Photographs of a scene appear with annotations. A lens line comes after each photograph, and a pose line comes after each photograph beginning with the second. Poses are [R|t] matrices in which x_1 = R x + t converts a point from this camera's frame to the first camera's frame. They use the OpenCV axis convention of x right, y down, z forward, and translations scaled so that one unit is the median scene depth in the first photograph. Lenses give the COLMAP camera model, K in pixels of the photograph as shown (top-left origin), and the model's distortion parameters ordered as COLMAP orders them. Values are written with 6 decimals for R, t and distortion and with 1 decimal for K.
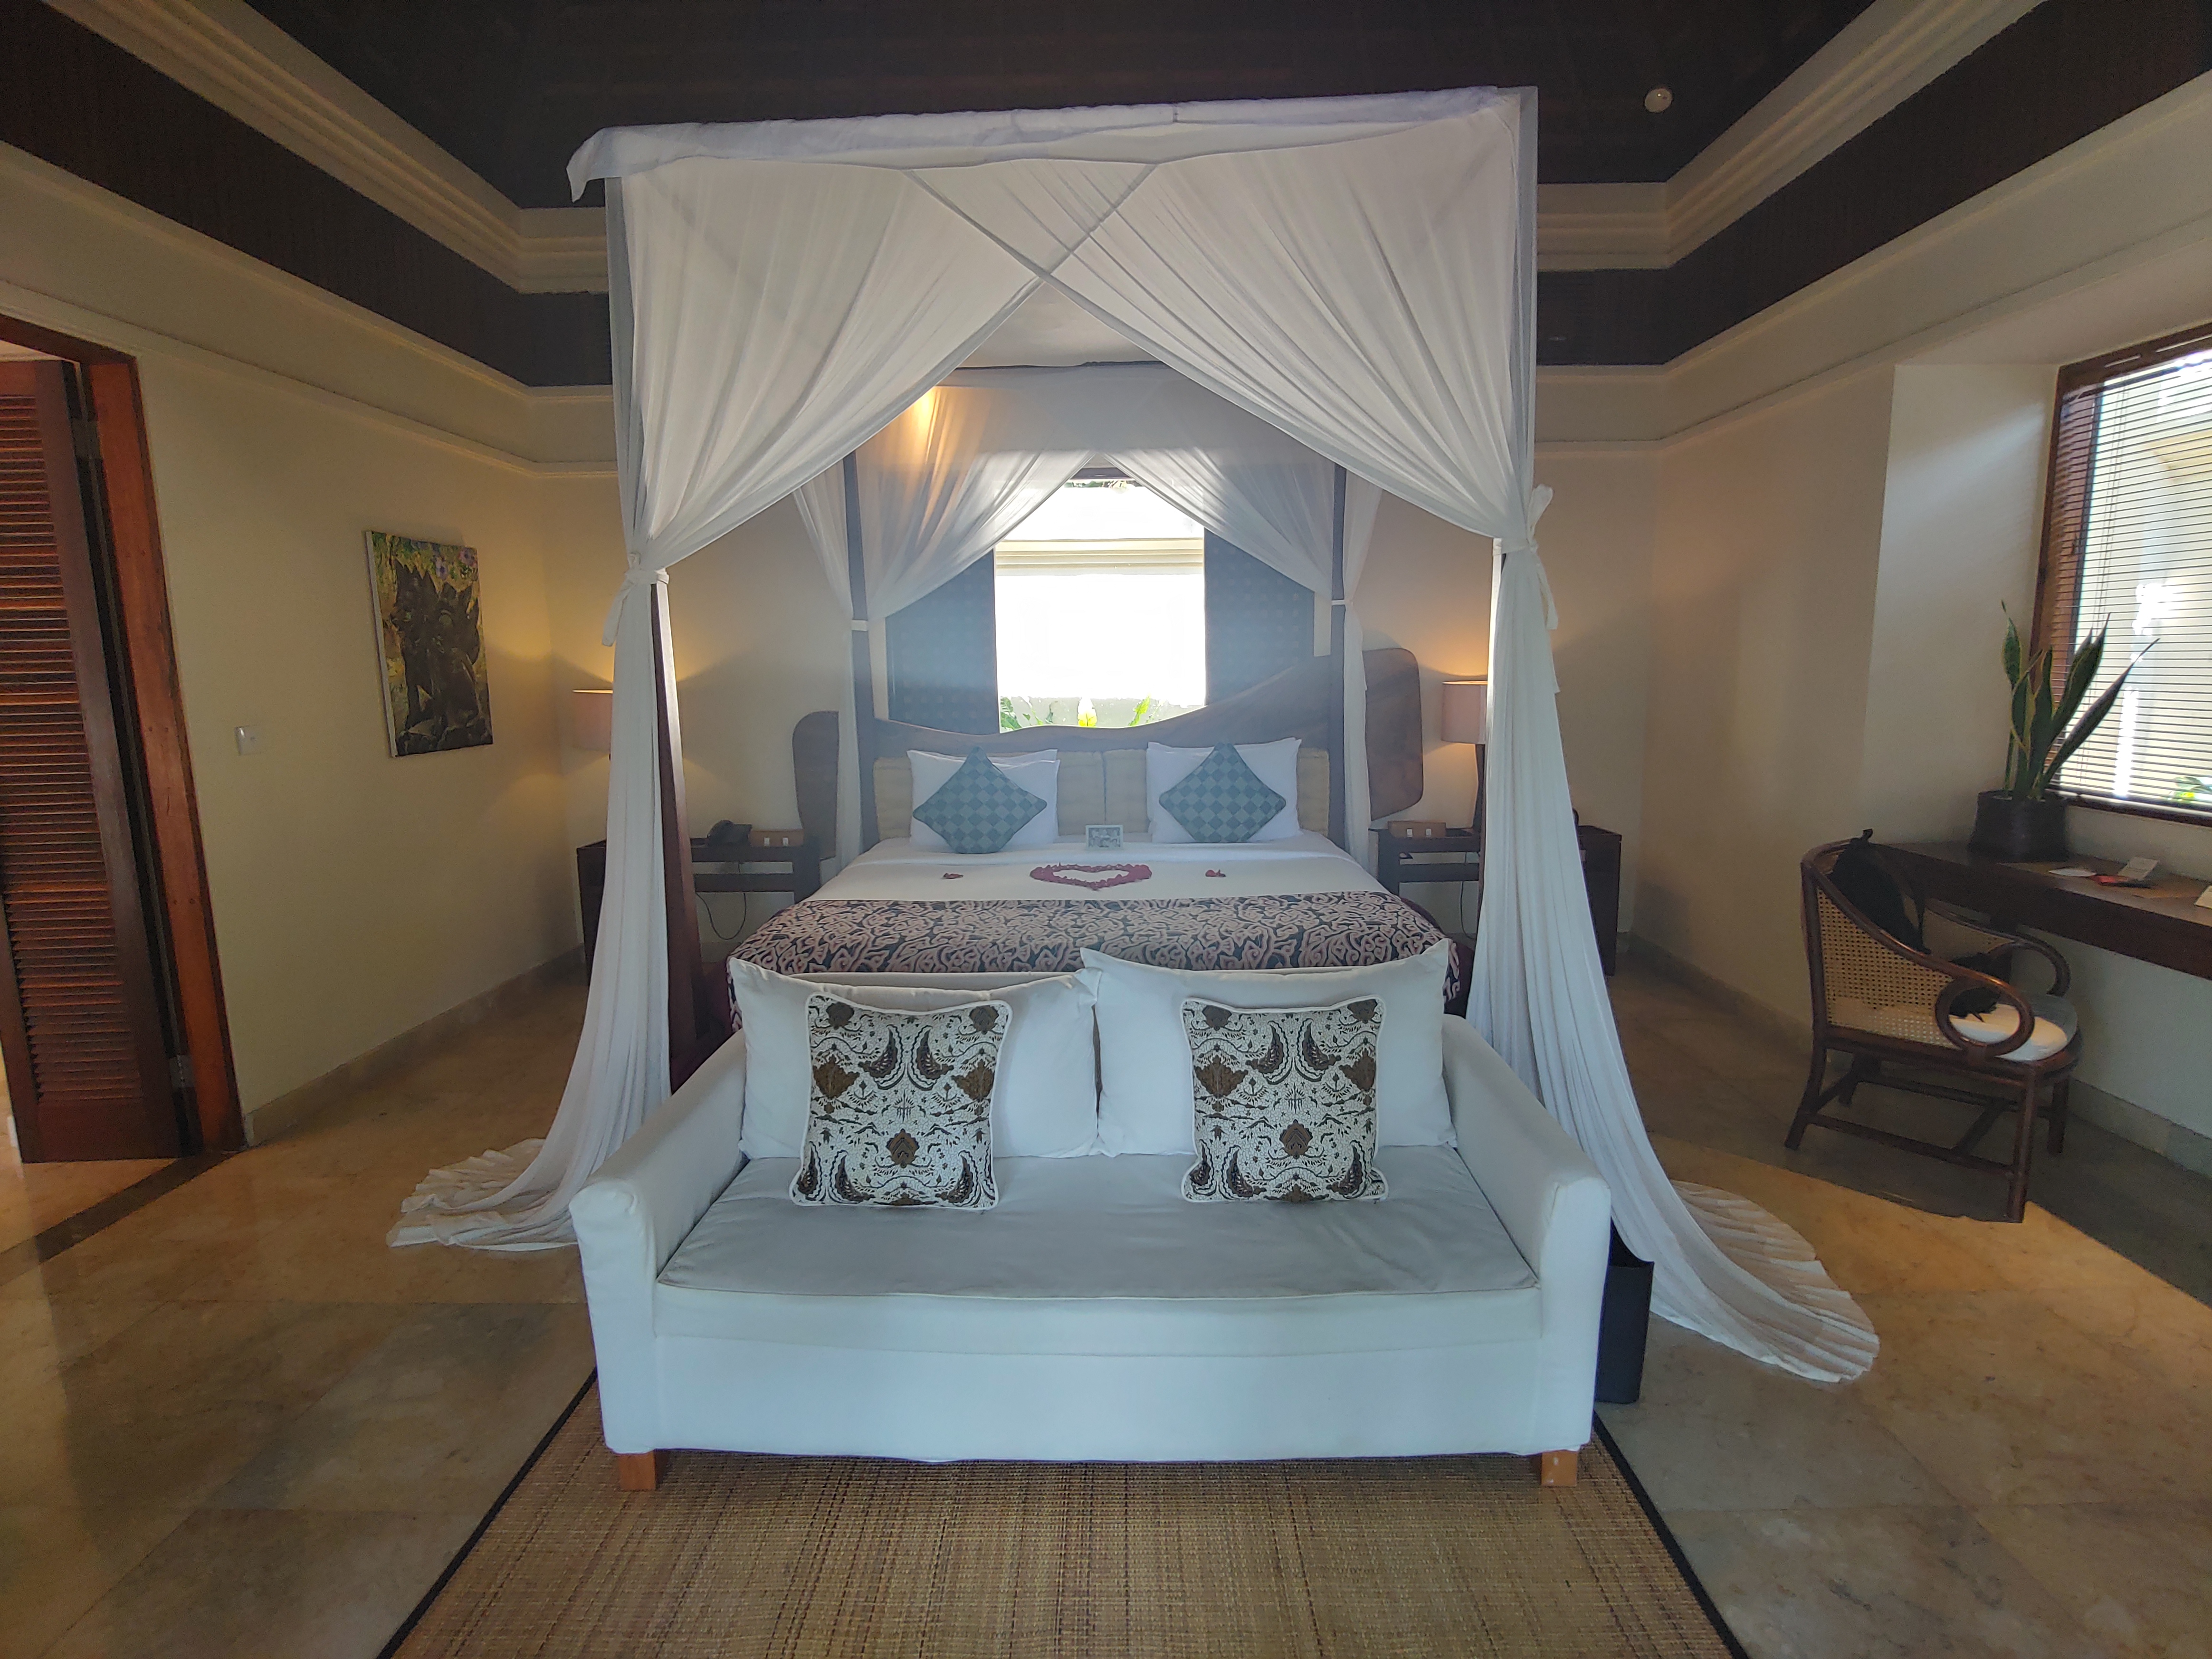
lens RADIAL K [[1052.4, 0, 1111.9], [0, 1052.4, 813.9], [0, 0, 1]] dist [-0.013132, 0.000024]
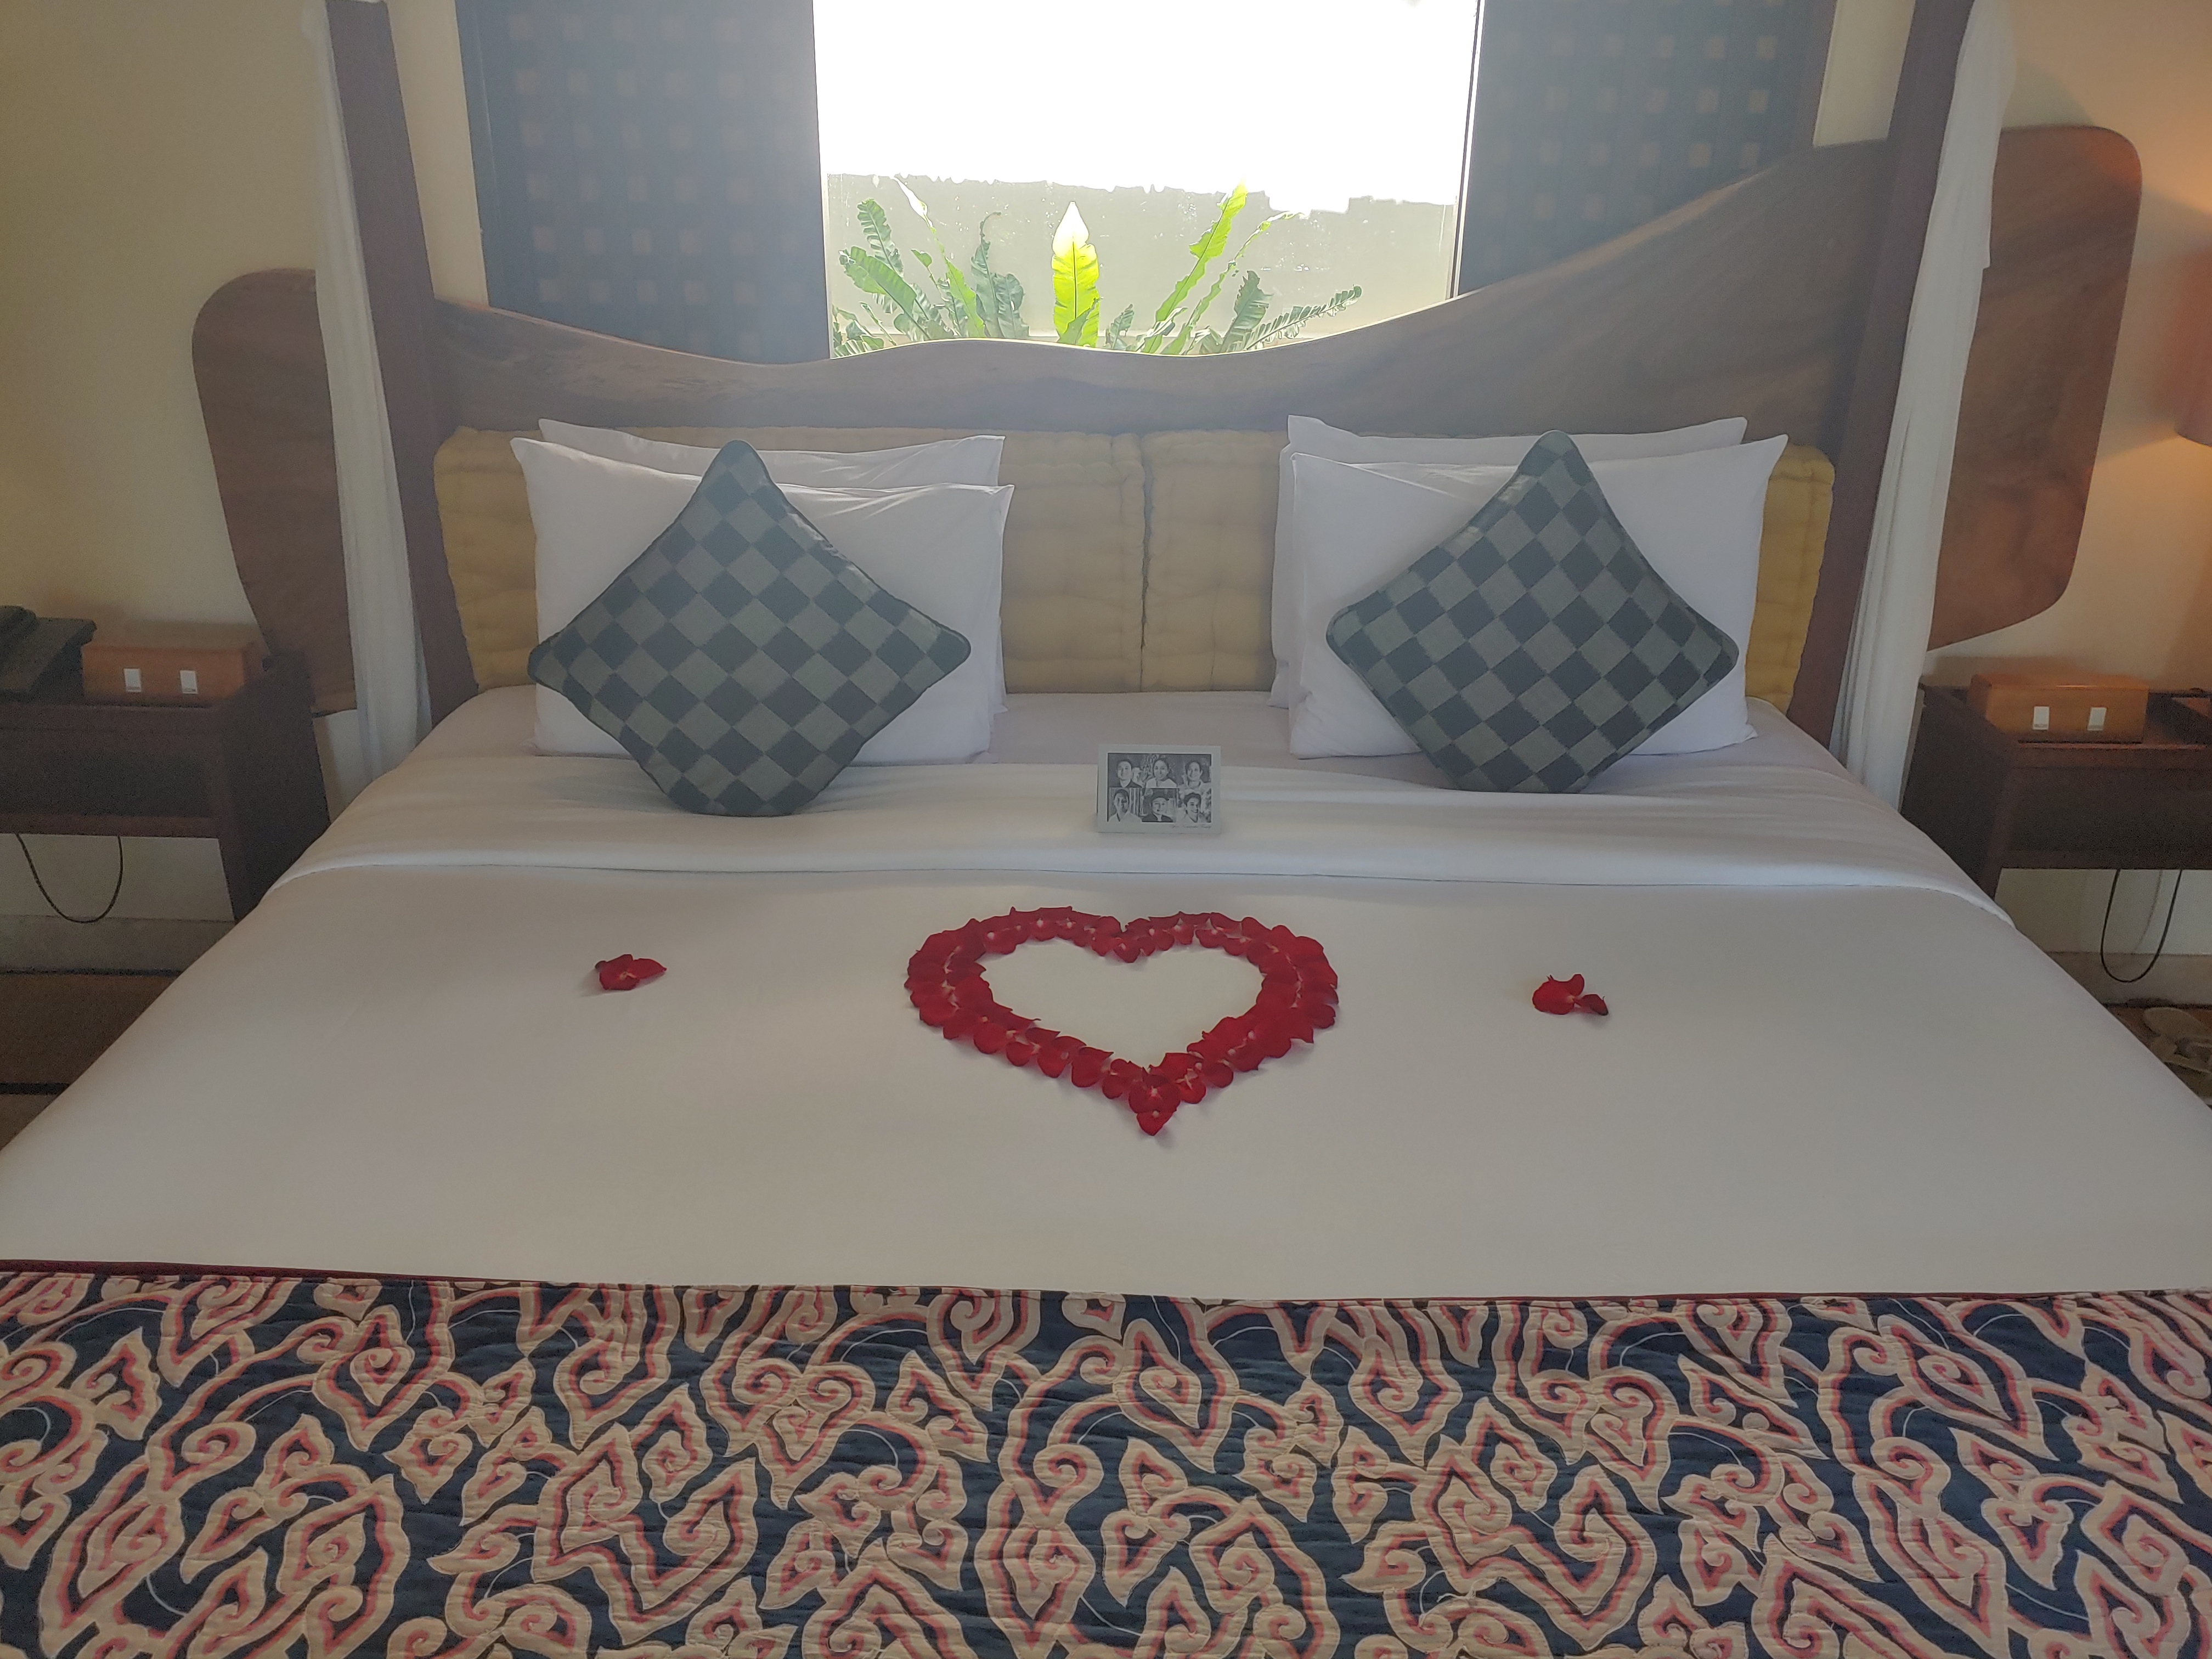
lens RADIAL K [[1701.5, 0, 1107.2], [0, 1701.5, 870.7], [0, 0, 1]] dist [-0.002916, 0.011132]
pose [[0.999387, 0.027213, 0.022015, -0.030861], [-0.032344, 0.958391, 0.283620, -0.087760], [-0.013381, -0.284158, 0.958684, 0.505900]]
